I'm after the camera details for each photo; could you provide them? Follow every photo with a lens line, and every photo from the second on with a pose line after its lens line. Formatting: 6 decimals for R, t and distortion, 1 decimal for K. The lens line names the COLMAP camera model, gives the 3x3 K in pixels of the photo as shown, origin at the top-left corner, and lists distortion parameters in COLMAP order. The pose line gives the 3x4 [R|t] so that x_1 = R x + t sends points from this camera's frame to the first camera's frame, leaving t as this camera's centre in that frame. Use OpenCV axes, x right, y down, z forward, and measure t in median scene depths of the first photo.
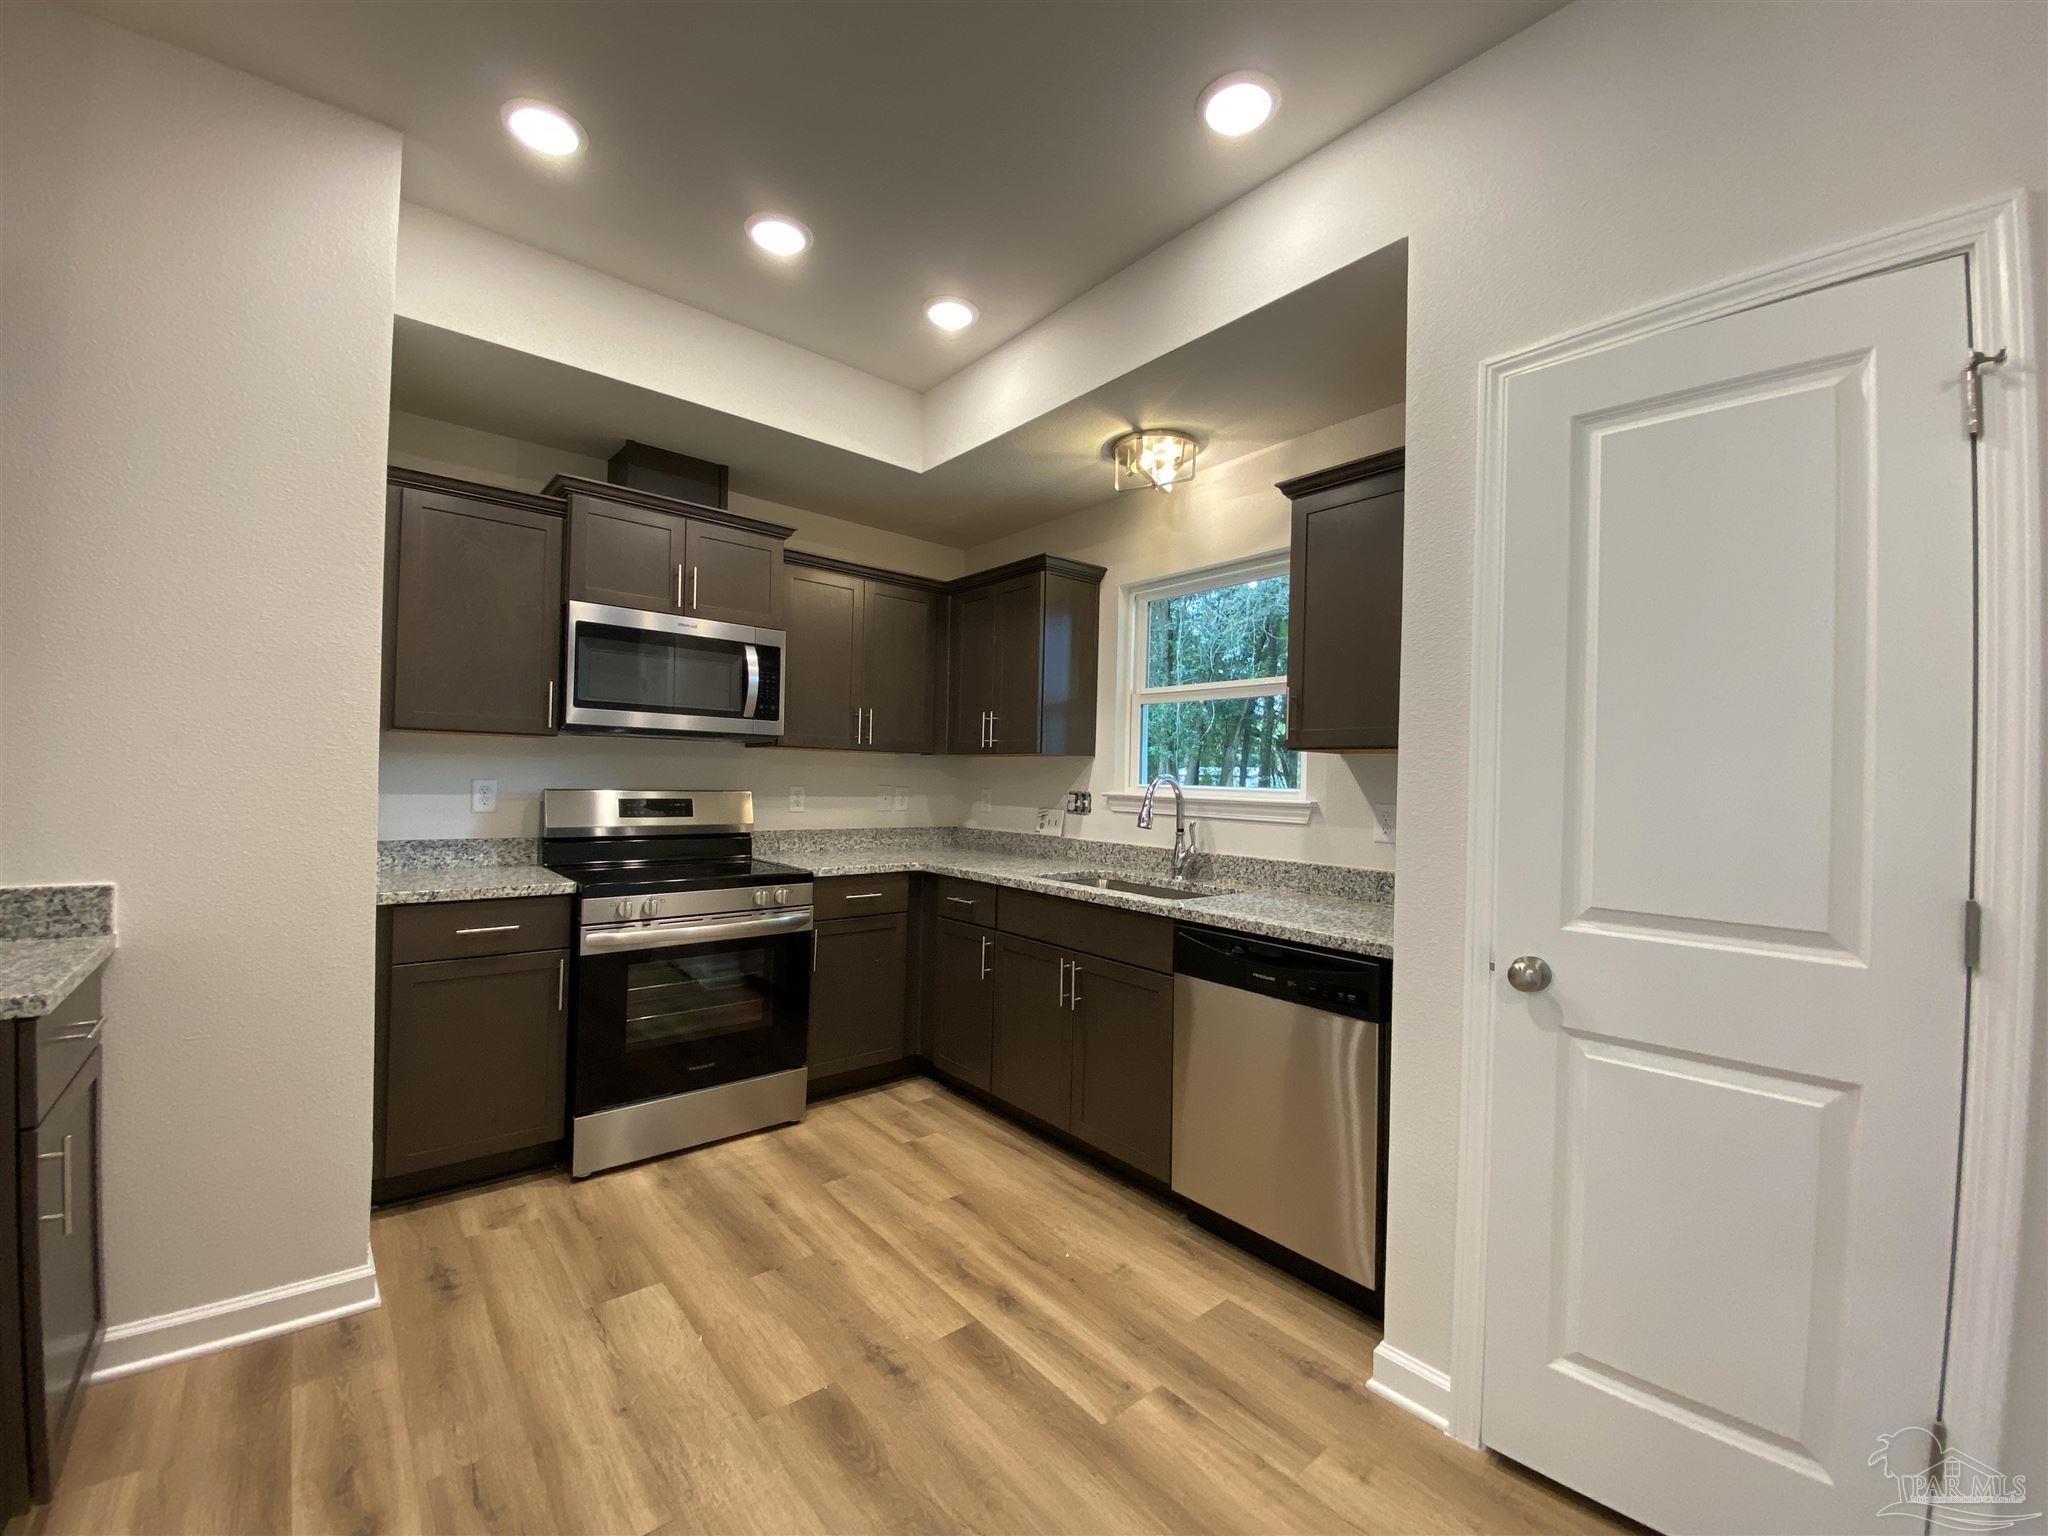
lens RADIAL K [[818.9, 0, 1021.0], [0, 818.9, 770.6], [0, 0, 1]] dist [0.043800, -0.037753]
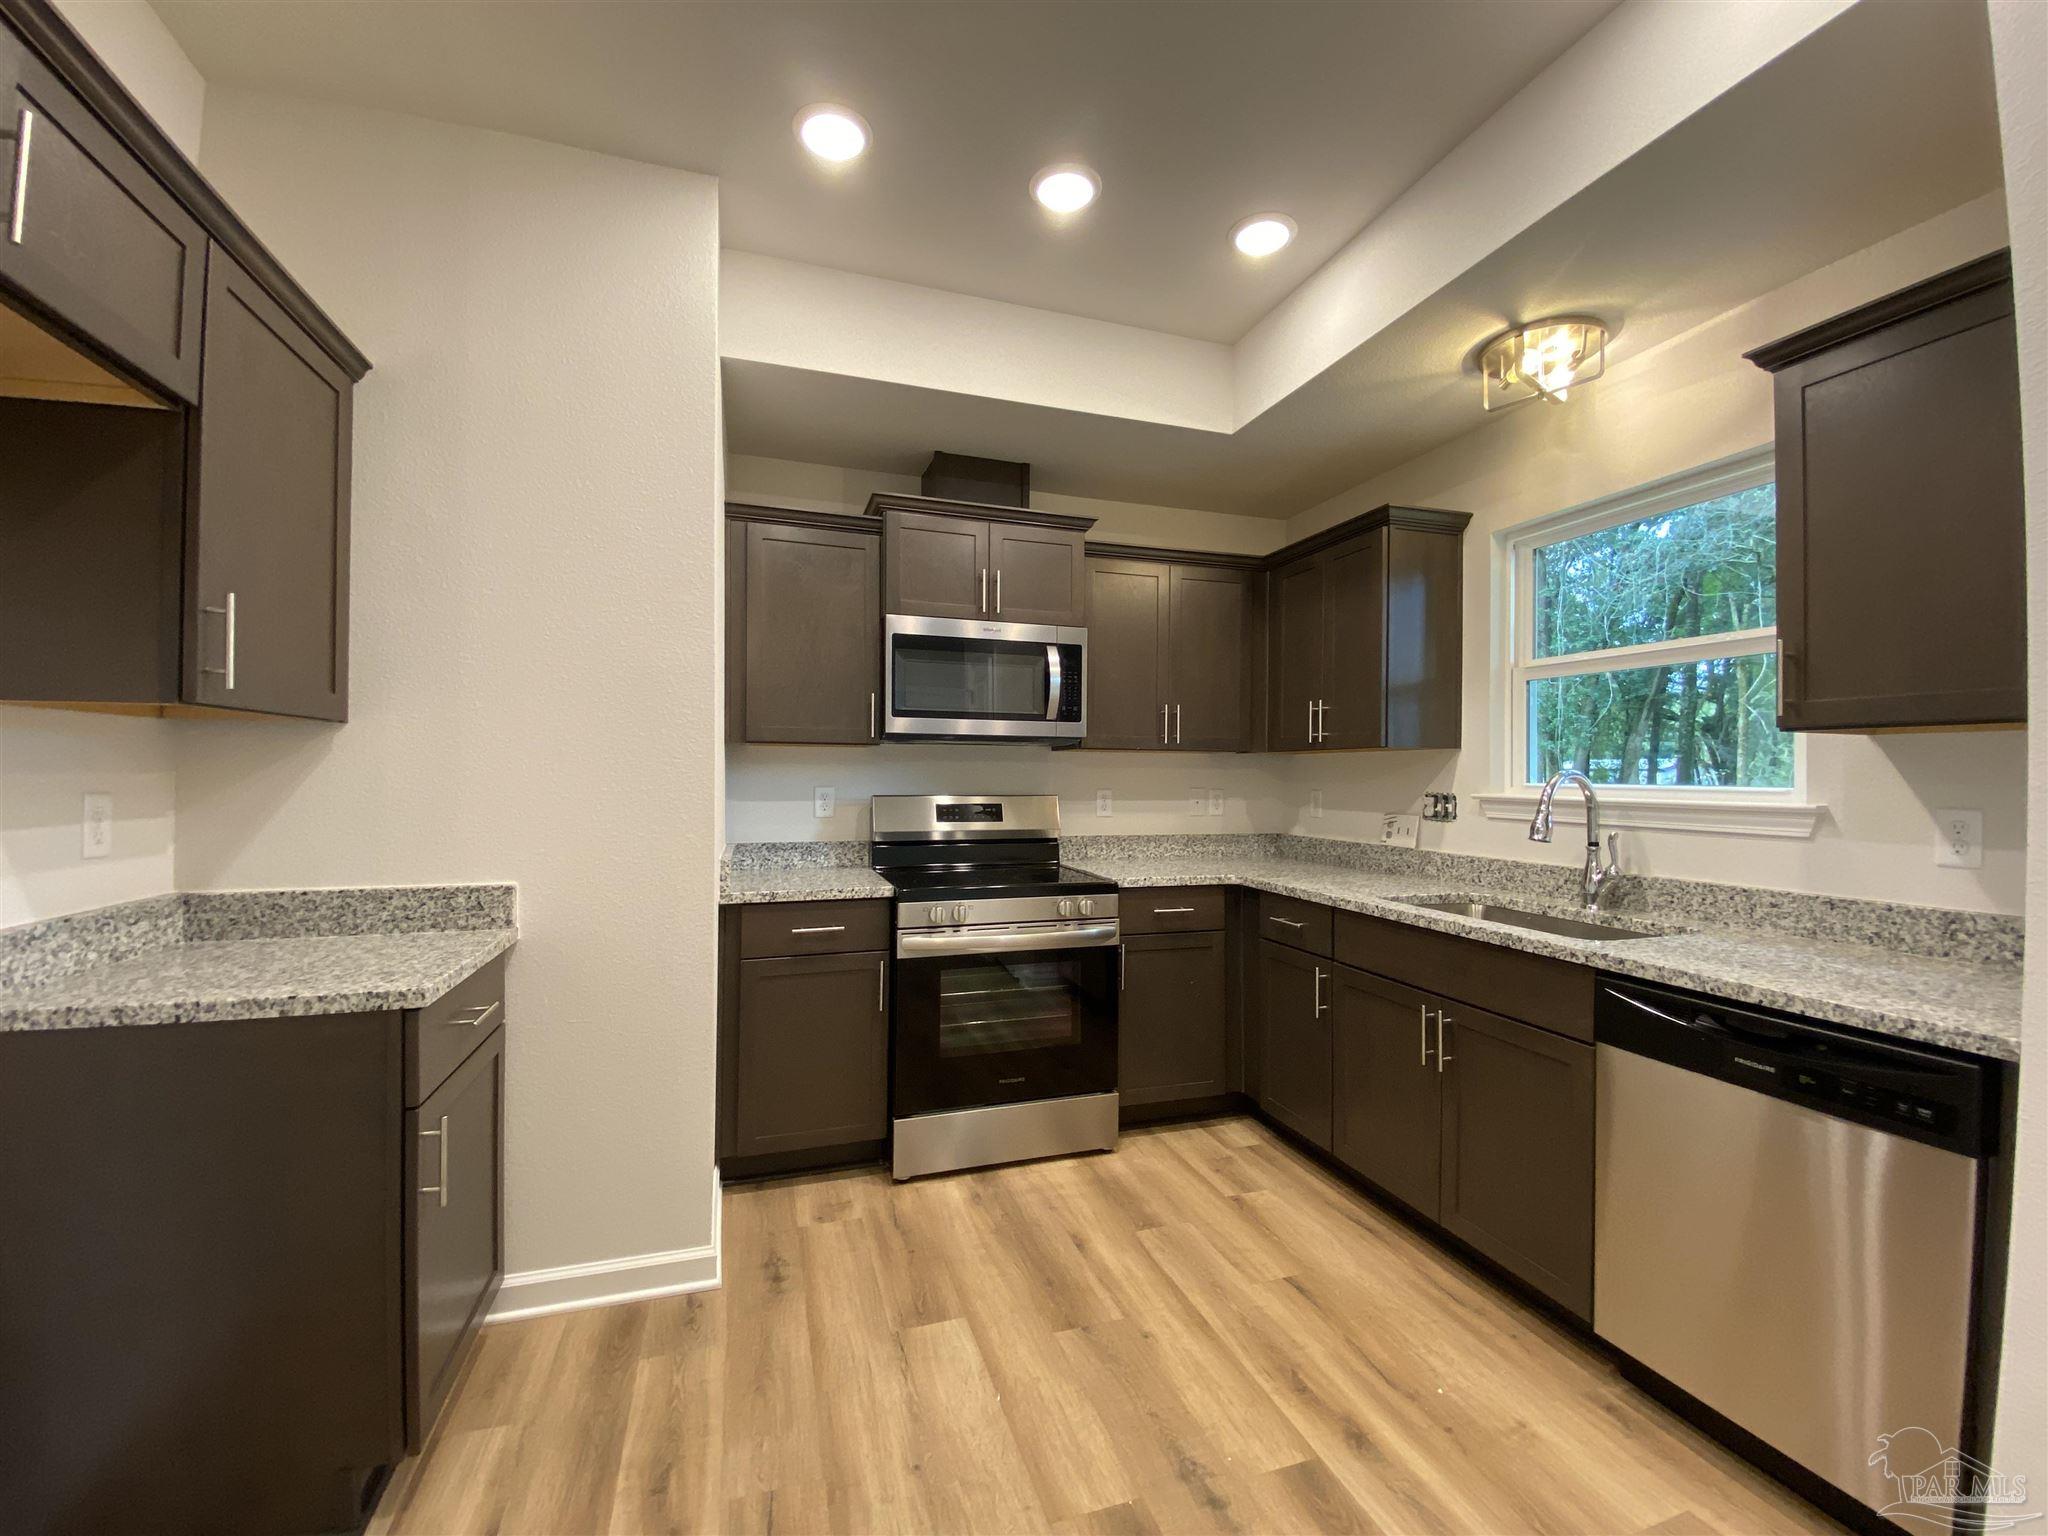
lens RADIAL K [[818.9, 0, 1021.0], [0, 818.9, 770.6], [0, 0, 1]] dist [0.043800, -0.037753]
pose [[0.925928, -0.019648, -0.377187, -0.003690], [0.019261, 0.999803, -0.004799, -0.000838], [0.377207, -0.002821, 0.926125, 0.110636]]
